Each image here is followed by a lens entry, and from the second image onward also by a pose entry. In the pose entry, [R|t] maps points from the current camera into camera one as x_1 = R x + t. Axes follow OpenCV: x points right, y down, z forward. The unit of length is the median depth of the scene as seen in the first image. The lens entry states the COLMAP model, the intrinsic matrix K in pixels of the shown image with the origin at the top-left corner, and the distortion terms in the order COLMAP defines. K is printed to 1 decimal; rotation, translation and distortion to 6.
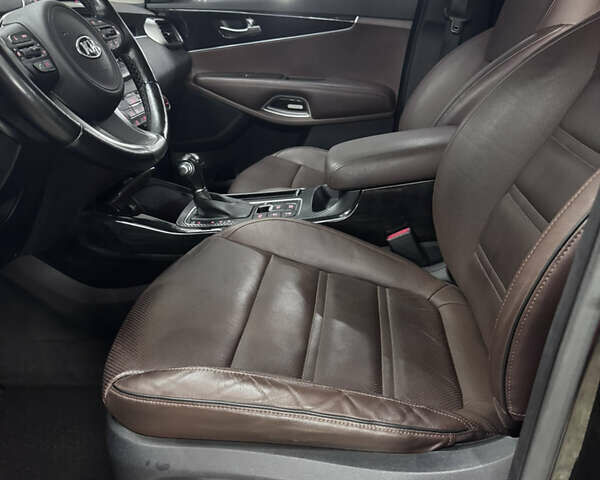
lens RADIAL K [[538.7, 0, 296.3], [0, 538.7, 239.7], [0, 0, 1]] dist [0.096851, -0.211384]
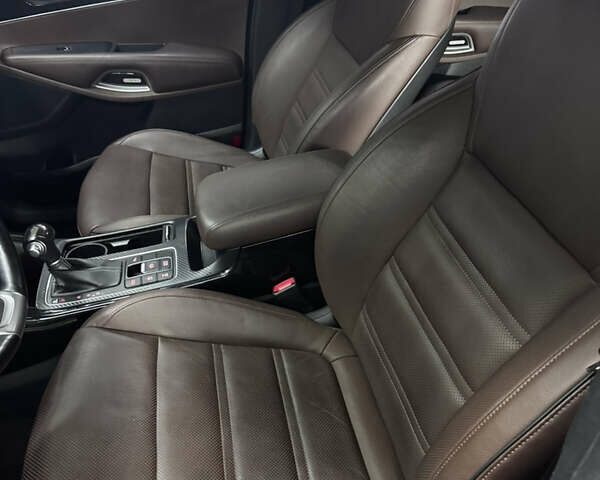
lens RADIAL K [[538.7, 0, 296.3], [0, 538.7, 239.7], [0, 0, 1]] dist [0.096851, -0.211384]
pose [[0.953296, -0.165647, 0.252564, -0.023107], [0.105649, 0.966248, 0.234955, -0.291727], [-0.282959, -0.197298, 0.938620, 0.068270]]
